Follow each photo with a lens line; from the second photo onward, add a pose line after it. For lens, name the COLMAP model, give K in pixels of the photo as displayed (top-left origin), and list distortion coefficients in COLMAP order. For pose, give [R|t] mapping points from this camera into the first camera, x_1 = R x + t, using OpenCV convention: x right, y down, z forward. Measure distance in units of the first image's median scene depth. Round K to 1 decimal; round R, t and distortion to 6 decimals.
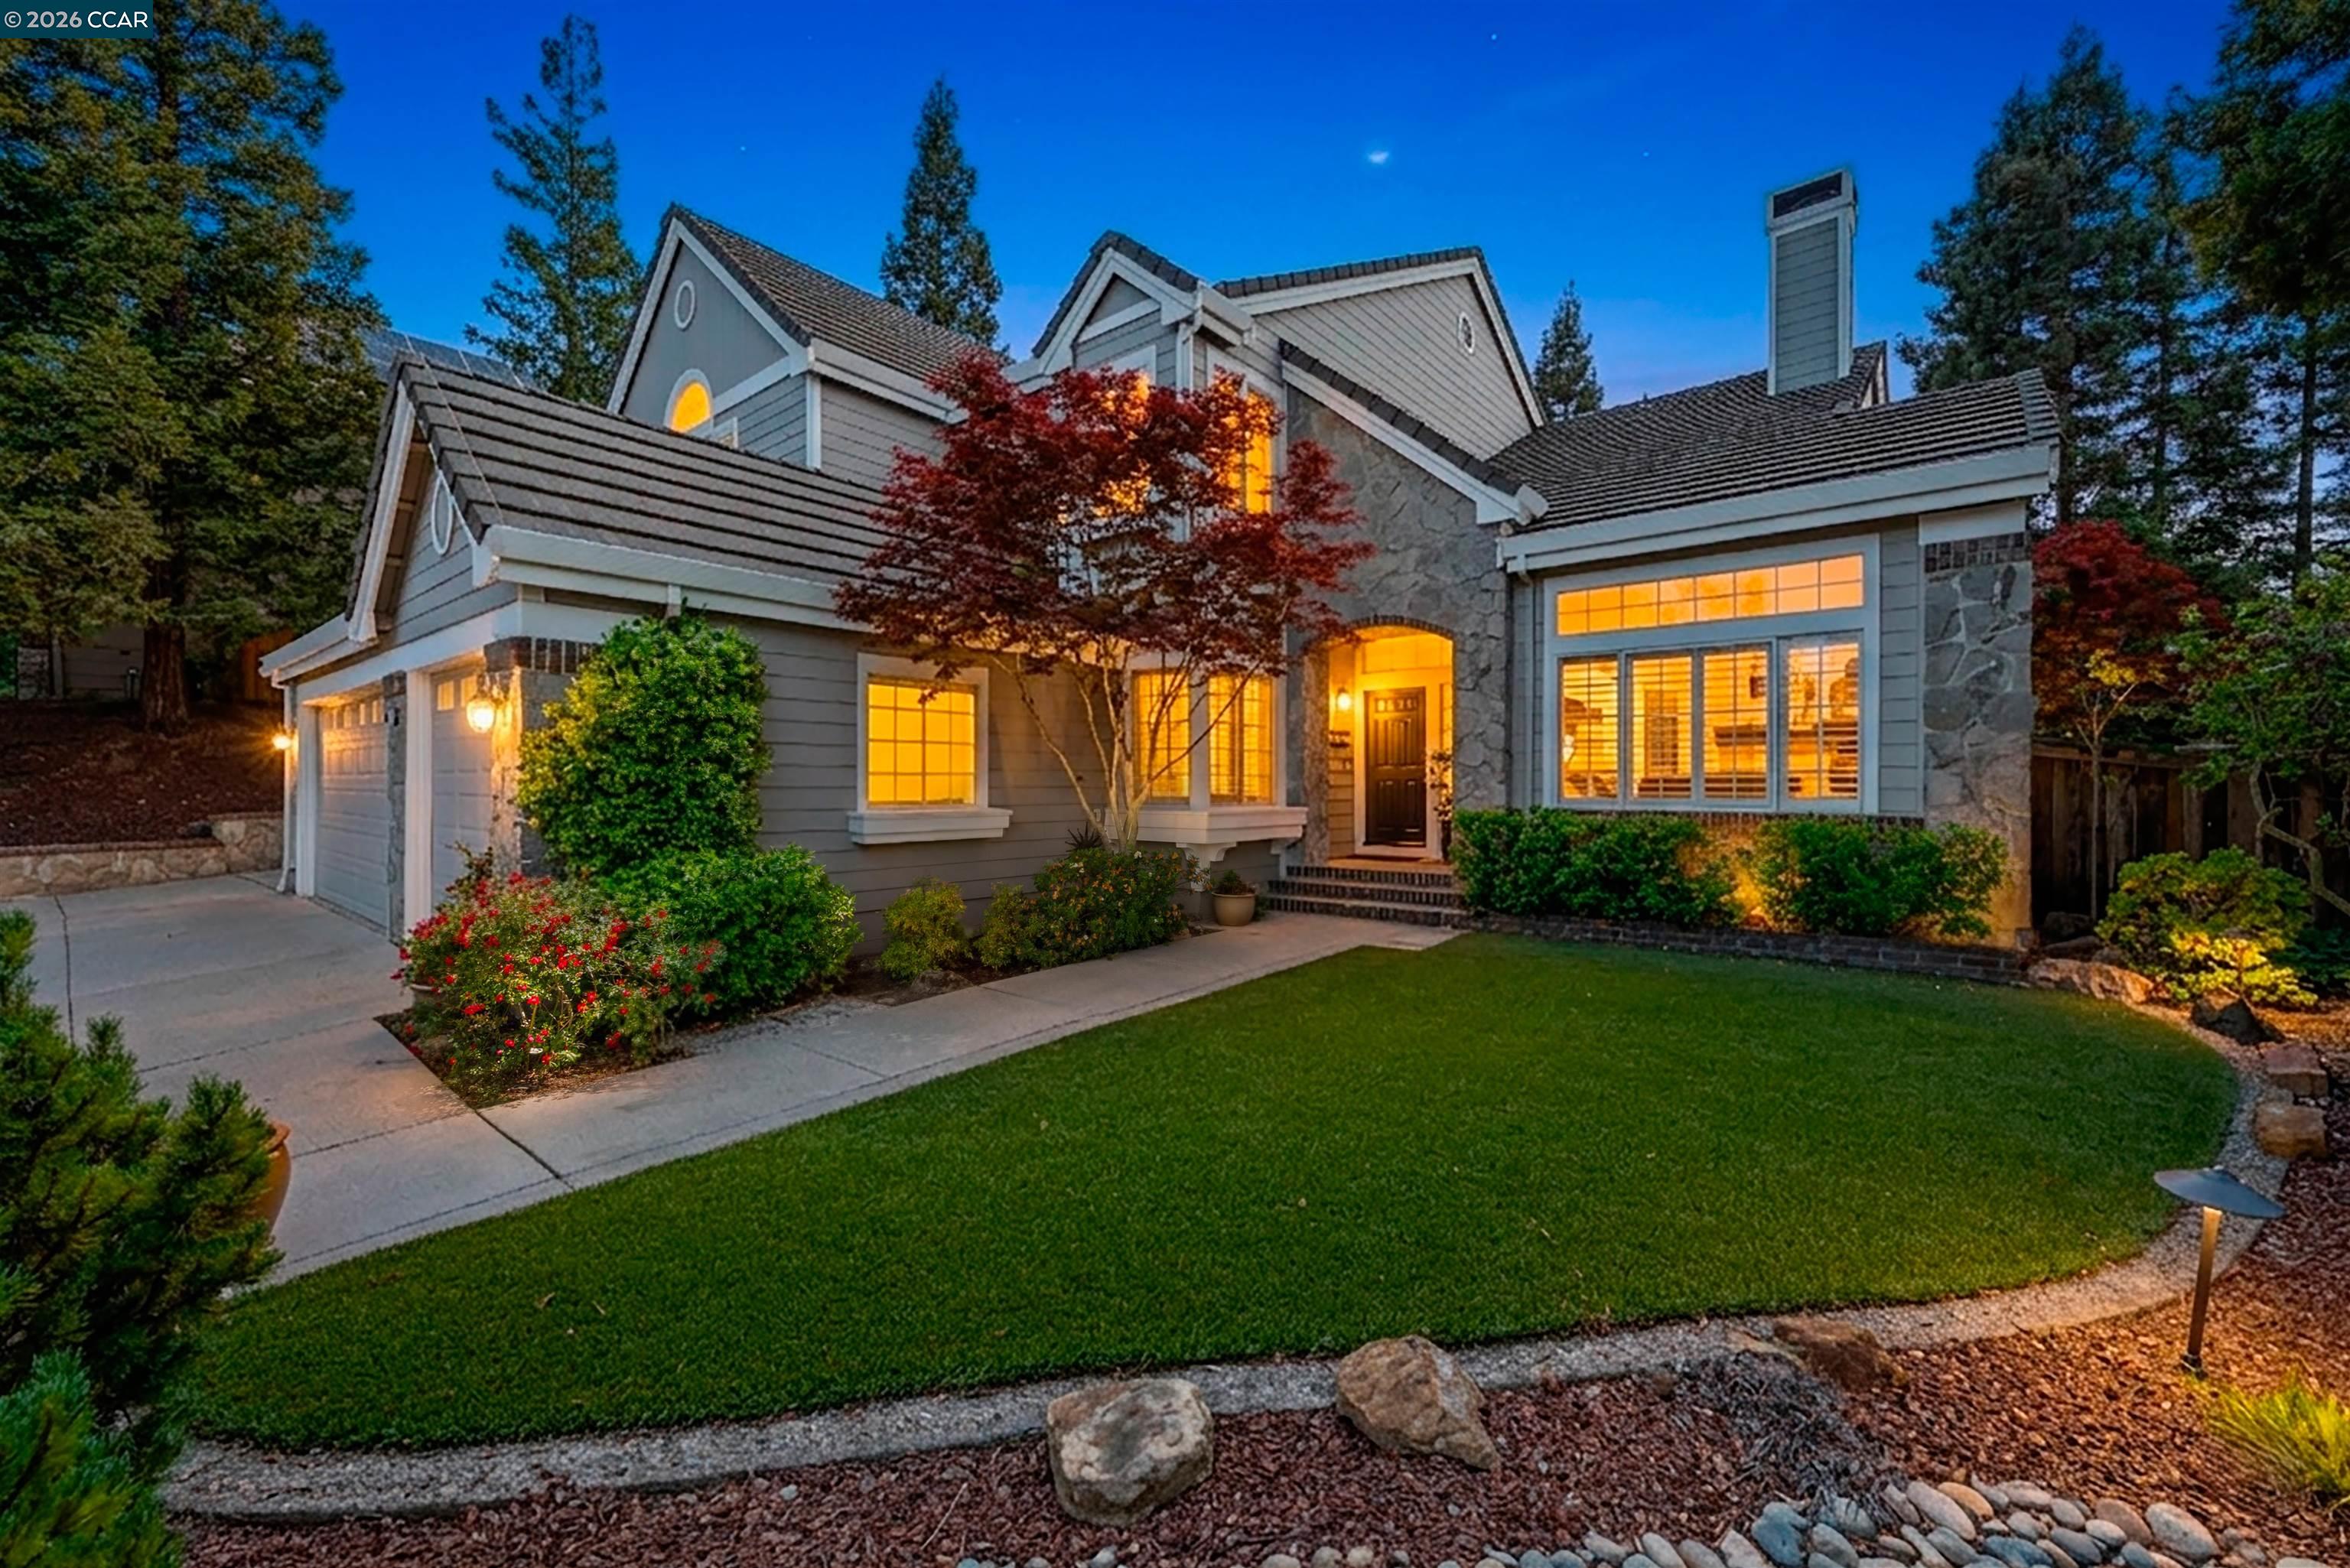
lens RADIAL K [[923.9, 0, 1174.5], [0, 923.9, 790.6], [0, 0, 1]] dist [-0.000522, -0.000126]
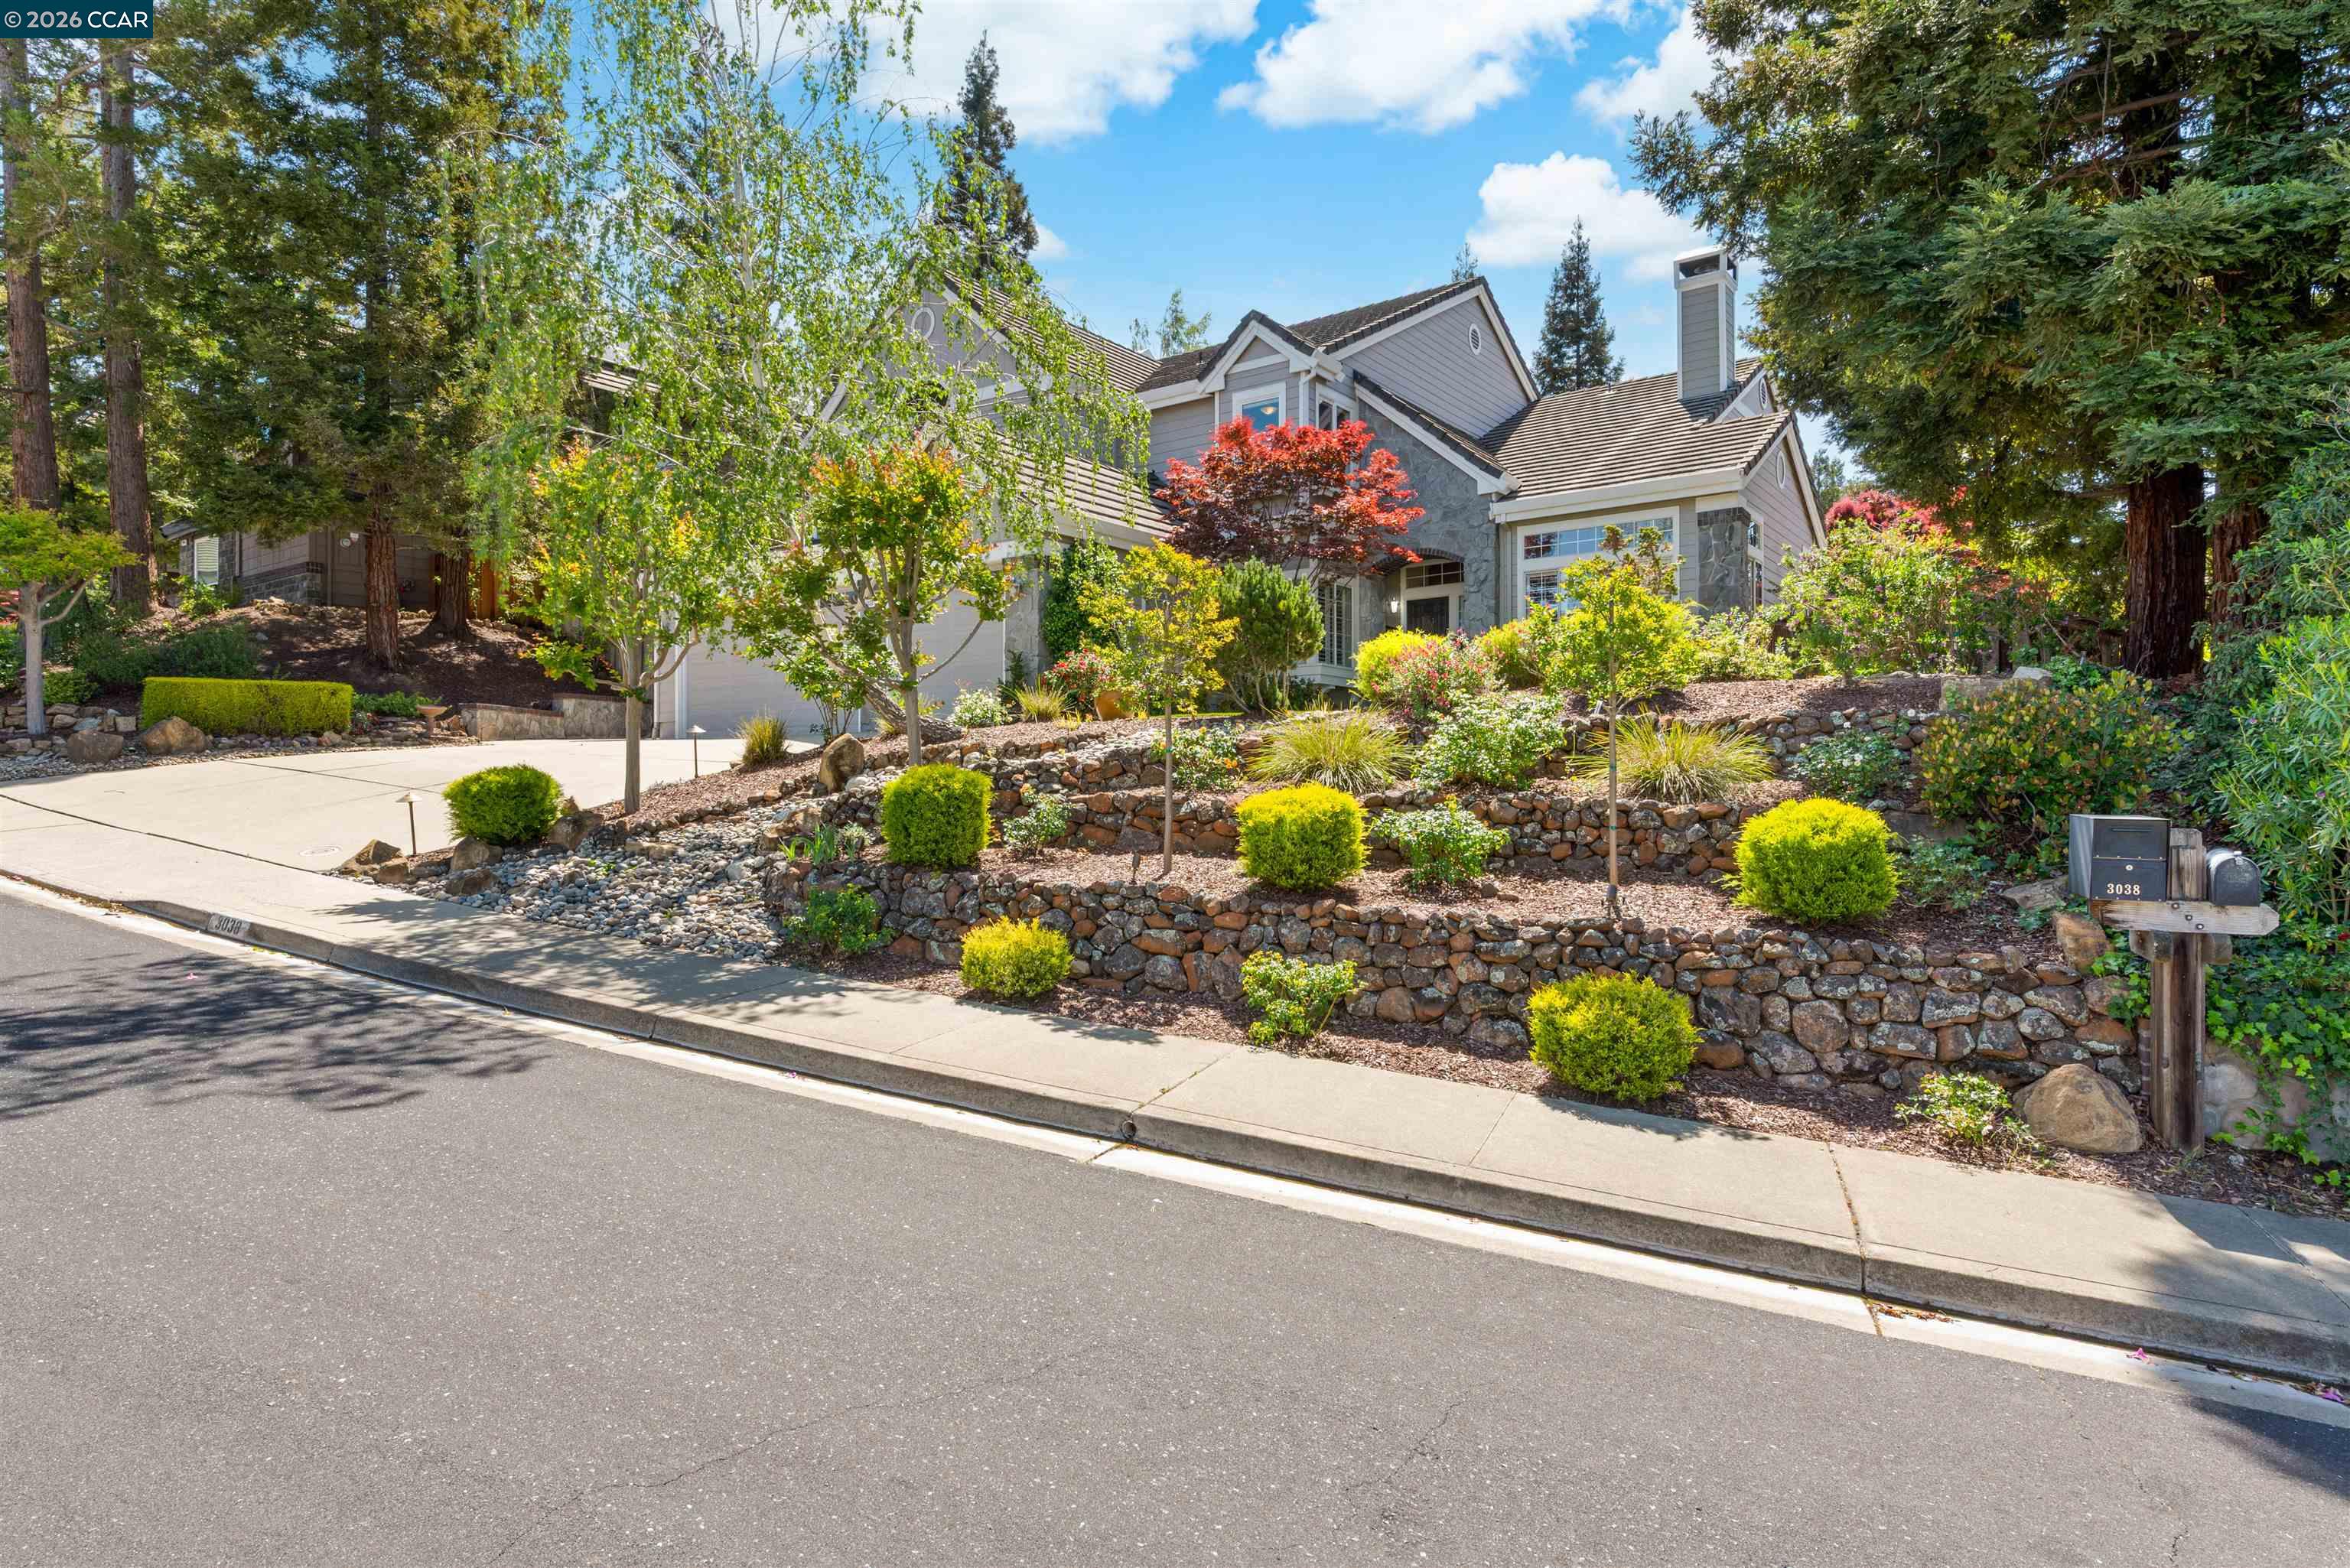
lens RADIAL K [[1267.7, 0, 1170.0], [0, 1267.7, 777.8], [0, 0, 1]] dist [0.005506, 0.000346]
pose [[0.998377, -0.005429, 0.056685, -0.326905], [0.006160, 0.999900, -0.012733, 0.227160], [-0.056610, 0.013061, 0.998311, -1.132114]]
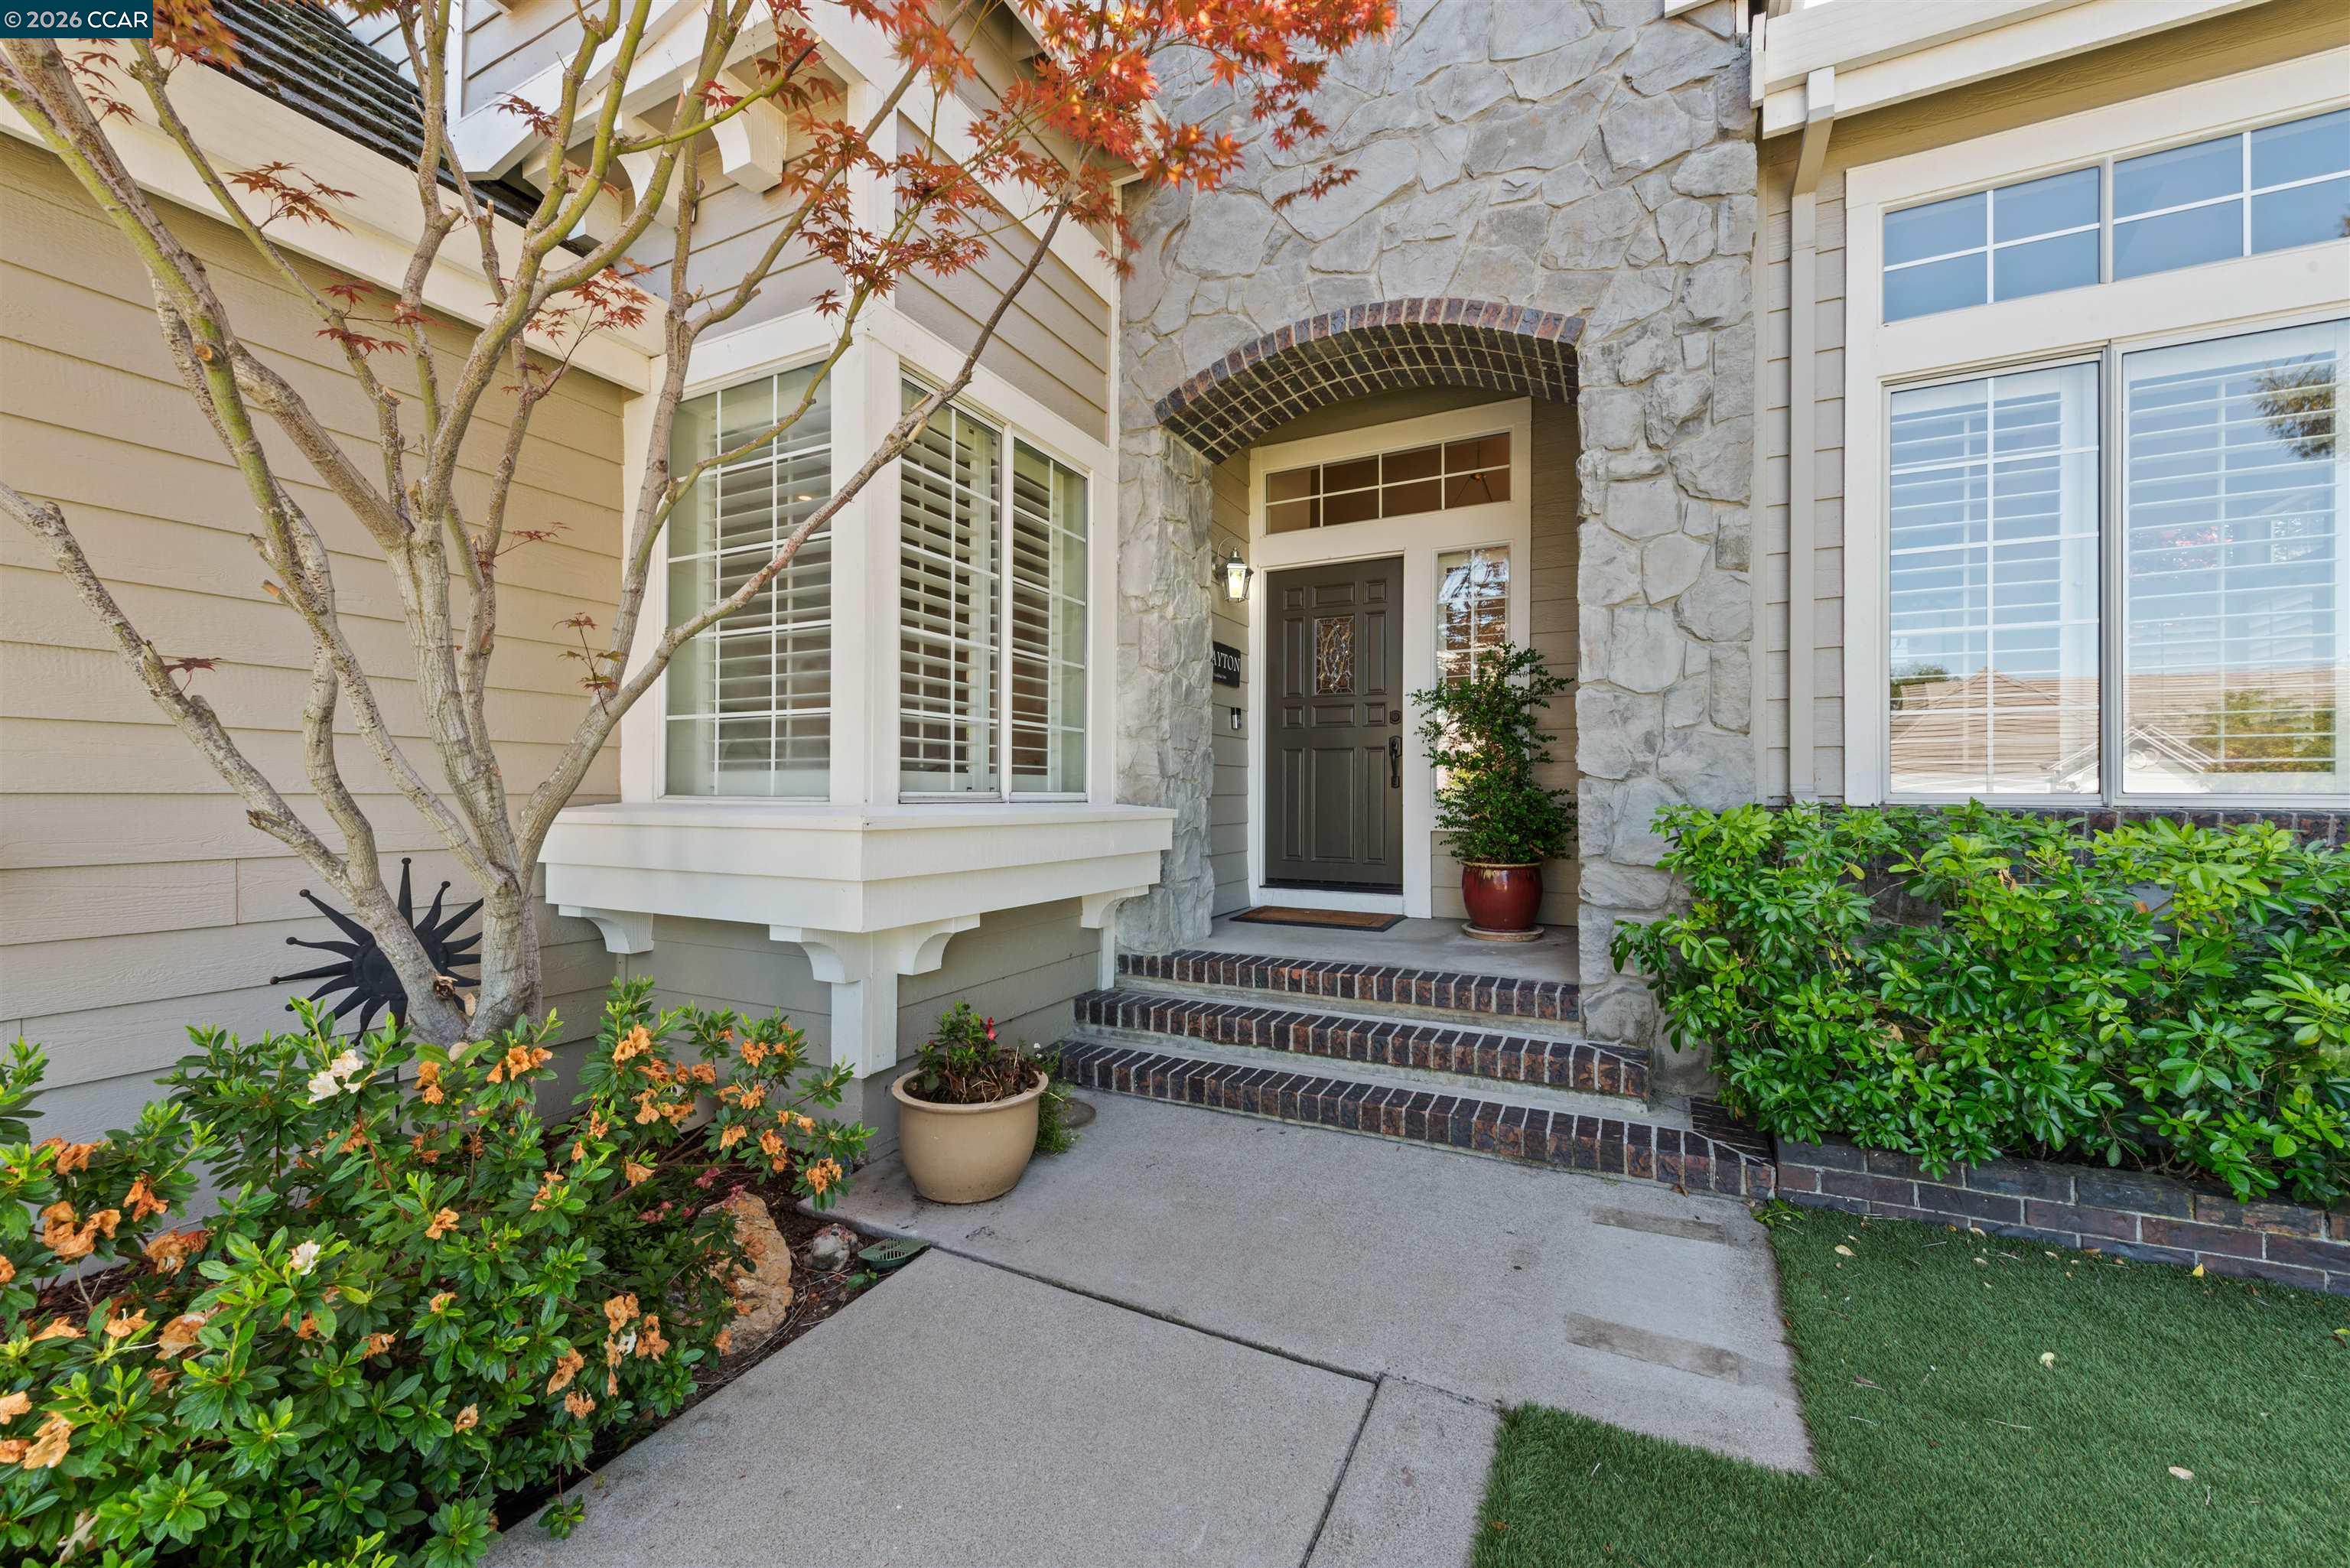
lens RADIAL K [[923.9, 0, 1169.5], [0, 923.9, 793.2], [0, 0, 1]] dist [-0.000522, -0.000126]
pose [[0.973468, -0.005754, 0.228749, 0.053023], [0.007606, 0.999945, -0.007218, 0.015171], [-0.228695, 0.008767, 0.973459, 0.617959]]
